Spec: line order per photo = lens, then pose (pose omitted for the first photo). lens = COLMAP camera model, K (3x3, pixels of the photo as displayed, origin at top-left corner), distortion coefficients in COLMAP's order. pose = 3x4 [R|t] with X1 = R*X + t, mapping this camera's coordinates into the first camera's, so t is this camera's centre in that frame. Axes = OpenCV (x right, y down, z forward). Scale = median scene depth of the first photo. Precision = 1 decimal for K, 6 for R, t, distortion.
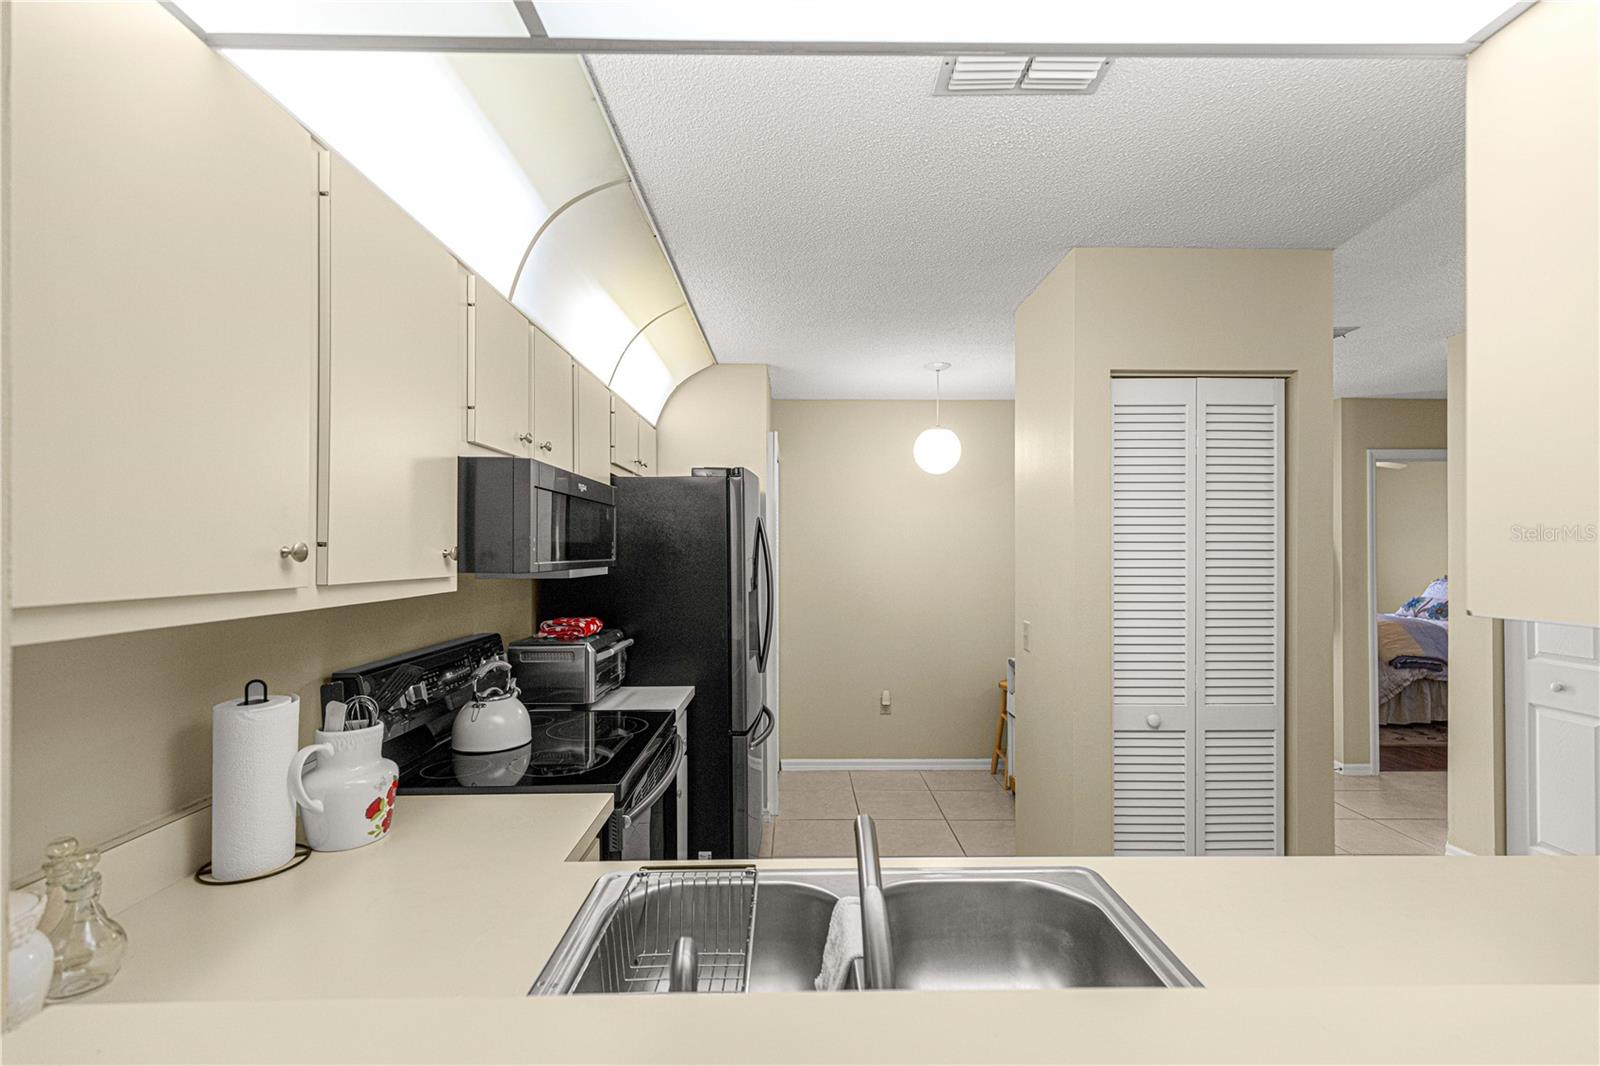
lens RADIAL K [[719.1, 0, 817.0], [0, 719.1, 547.2], [0, 0, 1]] dist [0.013954, -0.002144]
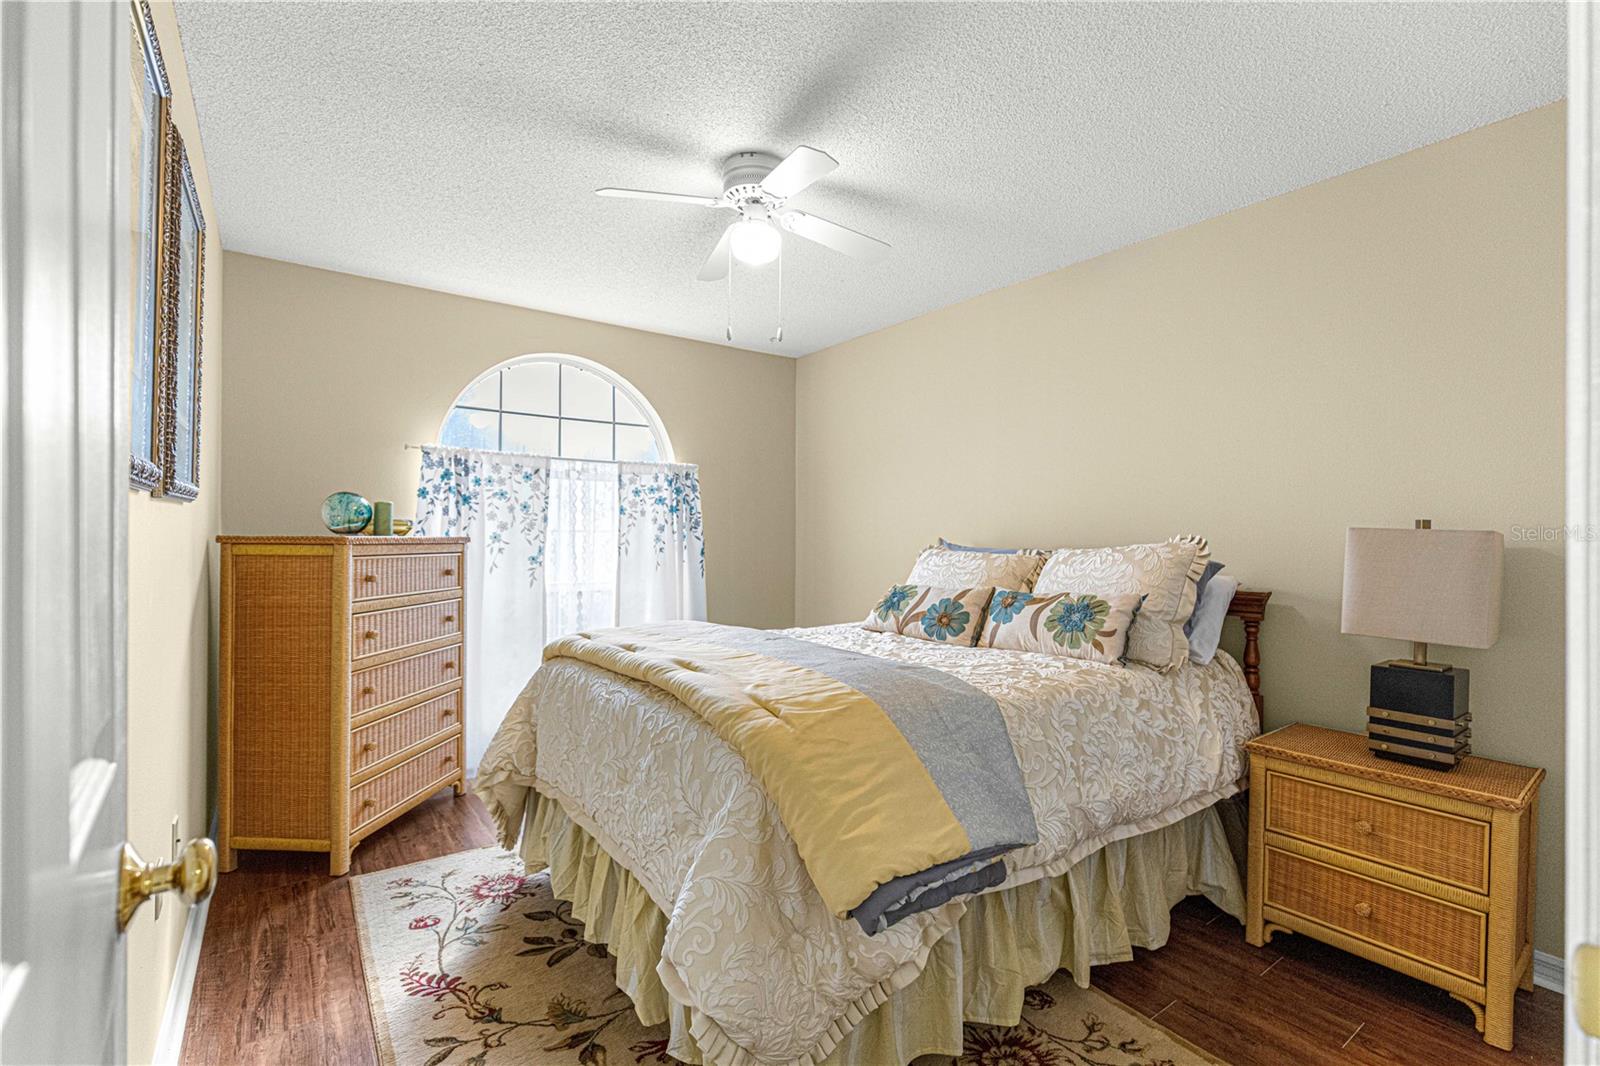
lens RADIAL K [[719.1, 0, 803.9], [0, 719.1, 532.8], [0, 0, 1]] dist [0.013954, -0.002144]
pose [[0.823710, 0.011320, 0.566898, 1.423803], [-0.012381, 0.999921, -0.001977, 0.103104], [-0.566876, -0.005390, 0.823786, 1.804542]]
